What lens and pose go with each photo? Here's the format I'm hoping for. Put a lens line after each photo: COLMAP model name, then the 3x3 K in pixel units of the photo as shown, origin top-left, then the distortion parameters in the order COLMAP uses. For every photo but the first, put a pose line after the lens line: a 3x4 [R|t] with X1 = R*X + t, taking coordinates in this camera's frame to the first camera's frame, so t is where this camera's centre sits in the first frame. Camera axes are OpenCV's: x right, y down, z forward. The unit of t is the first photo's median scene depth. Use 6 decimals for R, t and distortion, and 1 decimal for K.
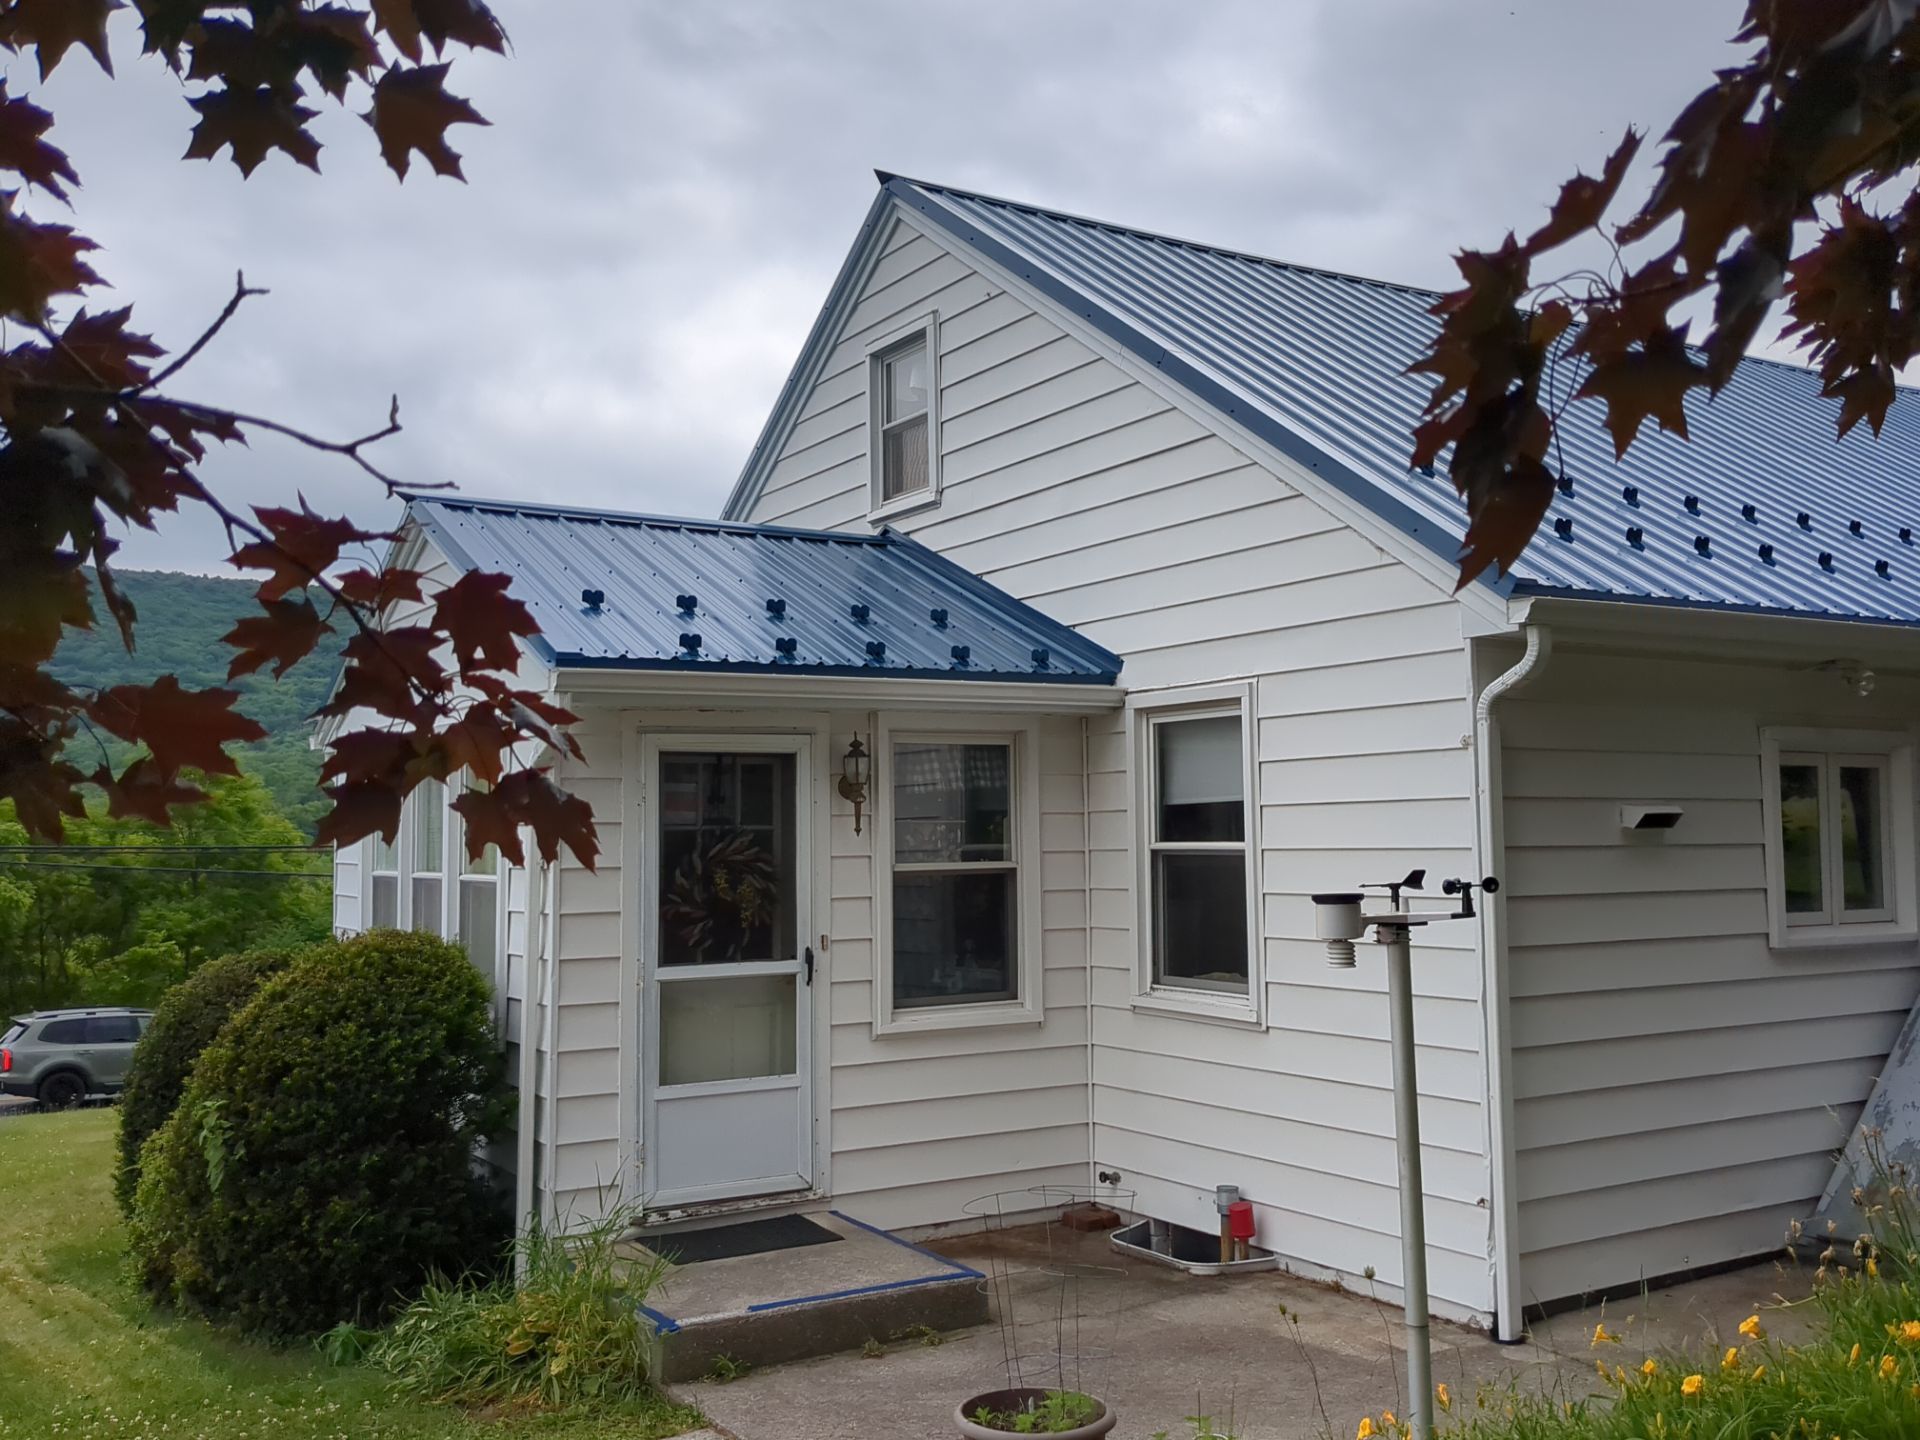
lens RADIAL K [[1716.5, 0, 960.0], [0, 1716.5, 720.0], [0, 0, 1]] dist [0.052512, -0.092698]
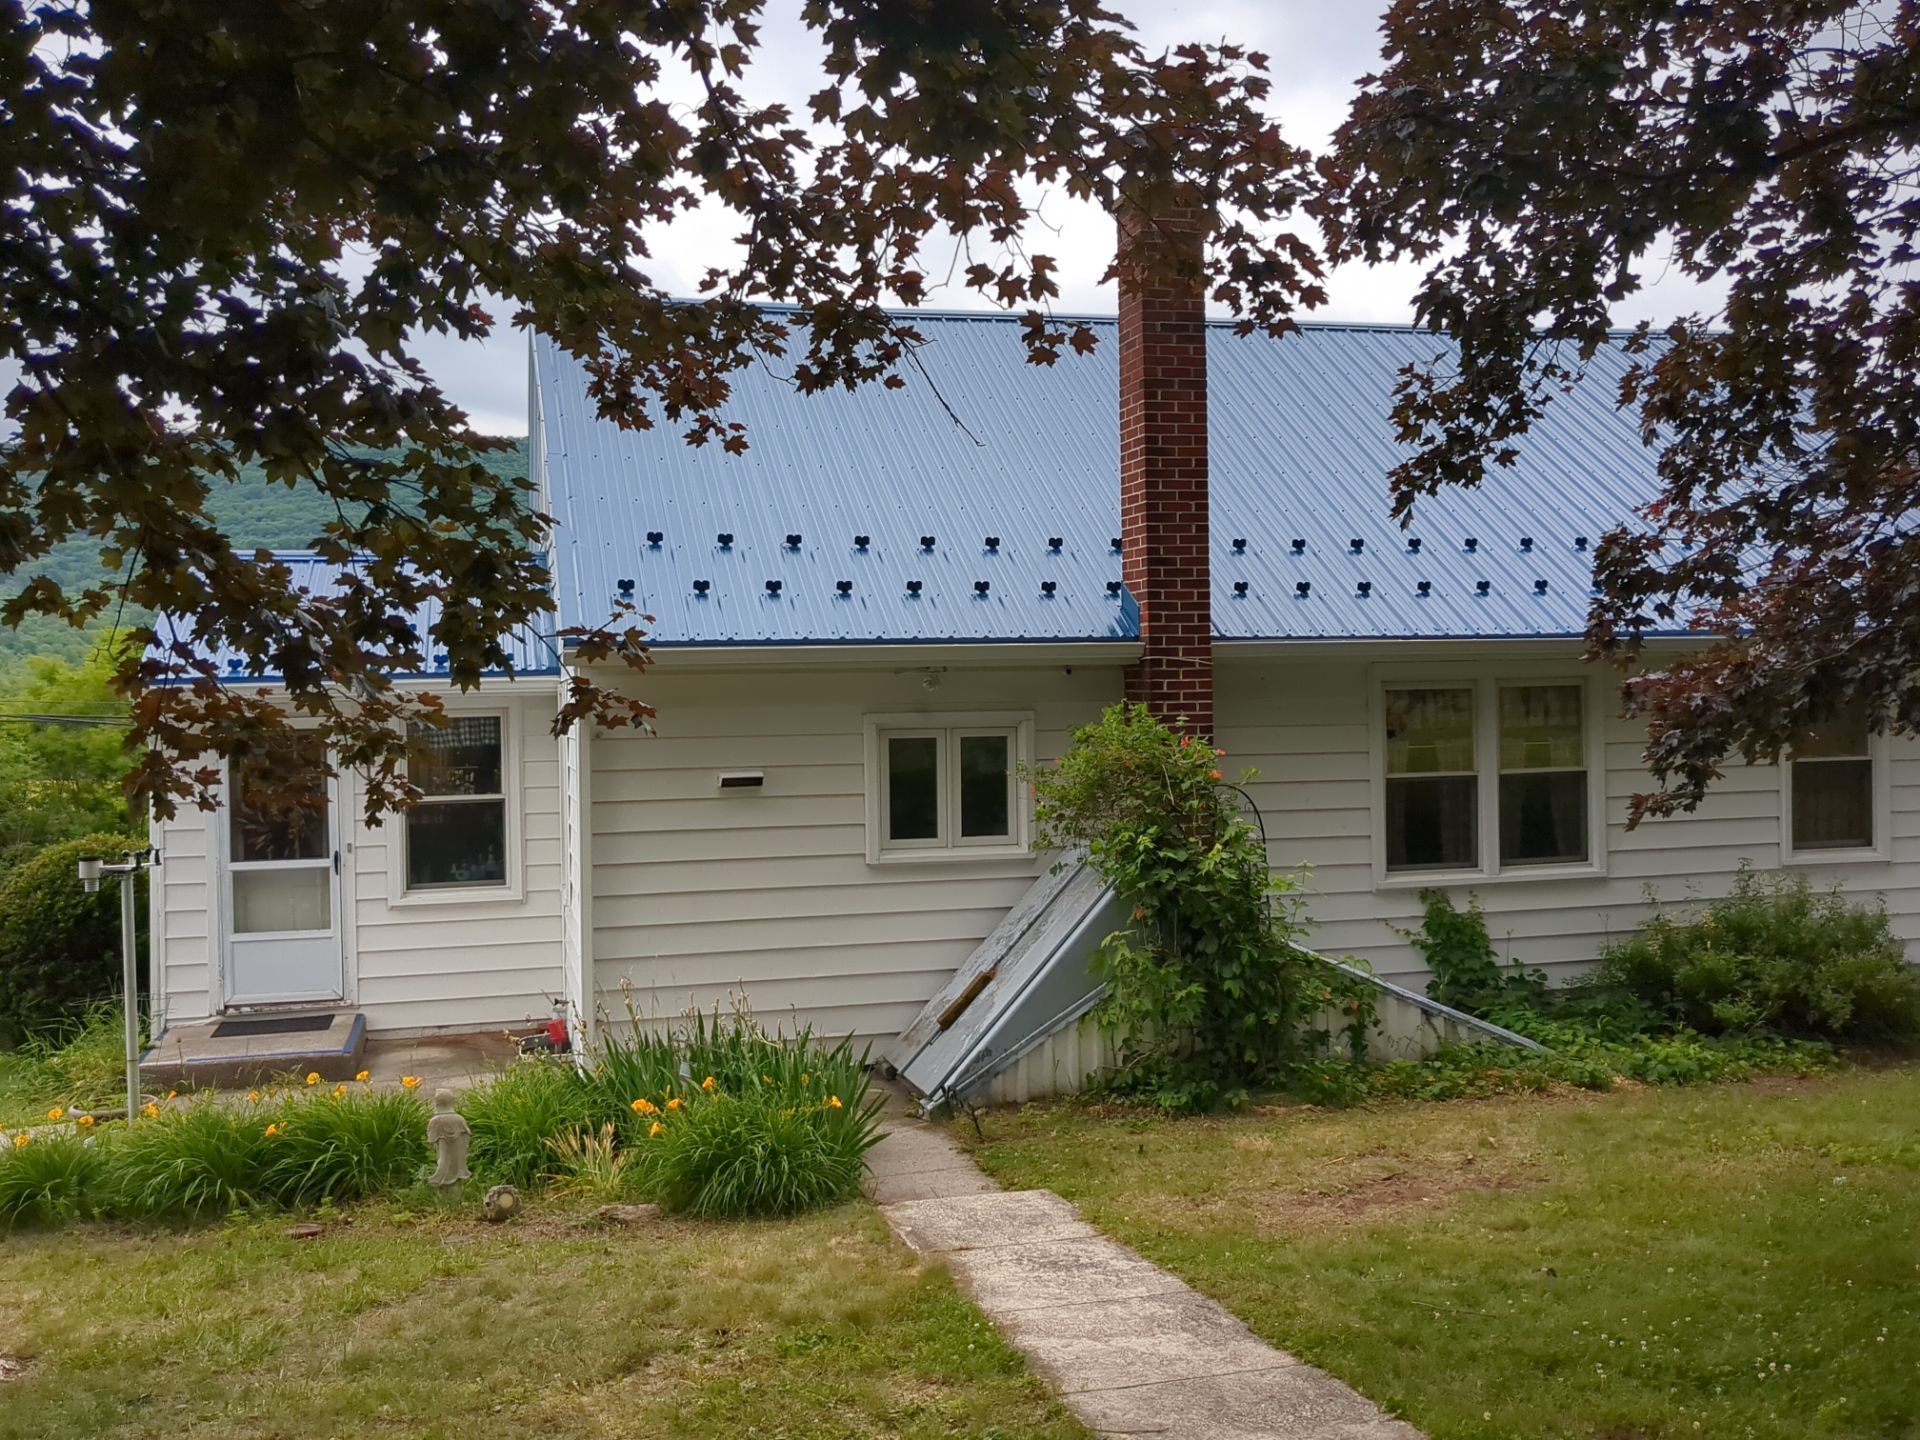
lens RADIAL K [[1712.2, 0, 936.6], [0, 1712.2, 745.1], [0, 0, 1]] dist [0.049548, -0.129761]
pose [[0.956822, 0.001497, -0.290669, 0.900649], [0.027888, 0.994901, 0.096924, -0.102807], [0.289332, -0.100845, 0.951902, -0.338487]]
